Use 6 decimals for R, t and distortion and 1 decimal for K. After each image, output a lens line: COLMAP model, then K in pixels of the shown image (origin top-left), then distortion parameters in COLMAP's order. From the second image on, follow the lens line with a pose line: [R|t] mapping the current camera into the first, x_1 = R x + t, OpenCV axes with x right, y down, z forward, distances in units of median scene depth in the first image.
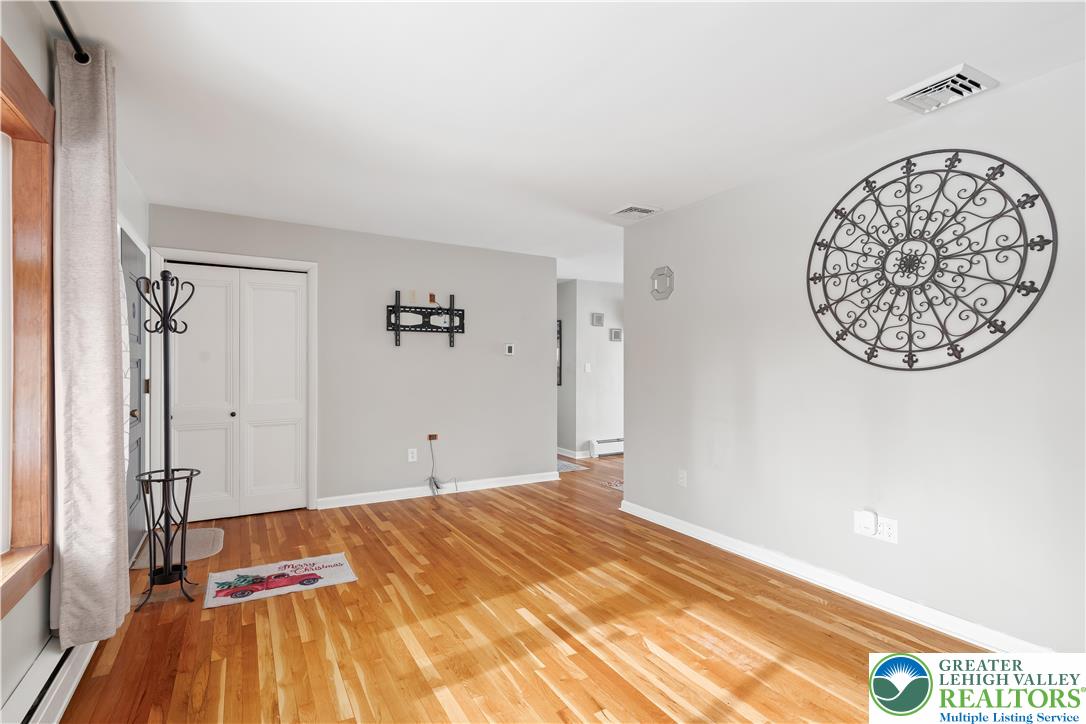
lens RADIAL K [[516.2, 0, 528.2], [0, 516.2, 363.6], [0, 0, 1]] dist [0.001375, 0.000048]
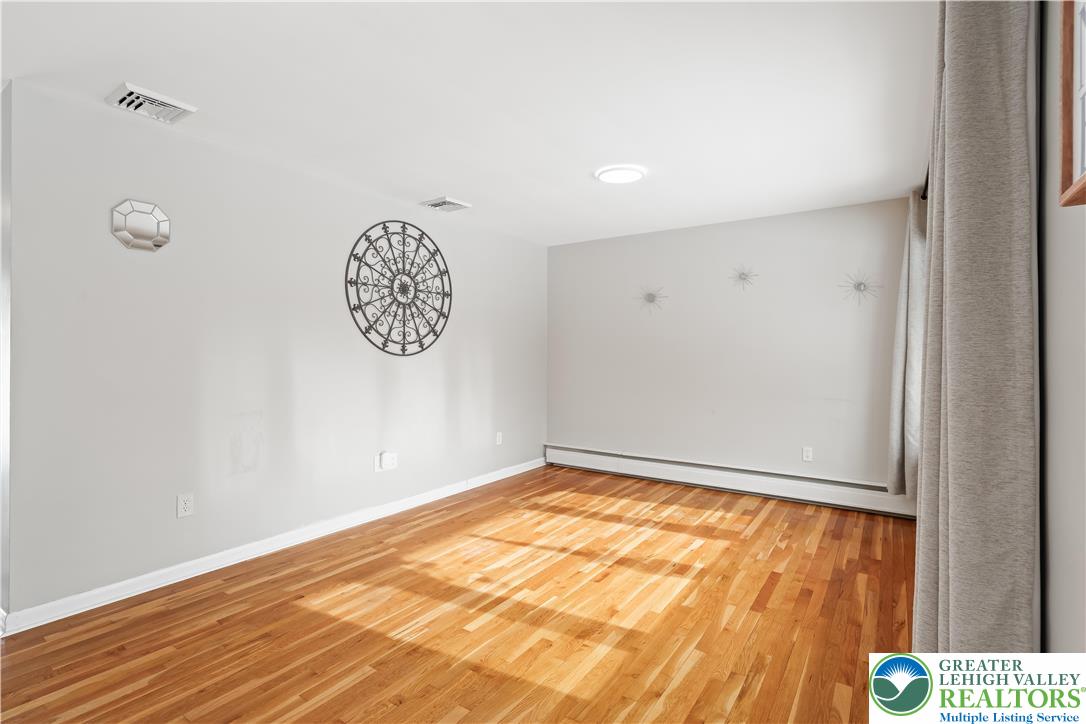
lens RADIAL K [[526.3, 0, 543.4], [0, 526.3, 355.0], [0, 0, 1]] dist [-0.000811, -0.000141]
pose [[-0.454854, -0.006288, 0.890544, -0.882058], [-0.009537, 0.999952, 0.002189, 0.003301], [-0.890515, -0.007498, -0.454892, 1.310264]]
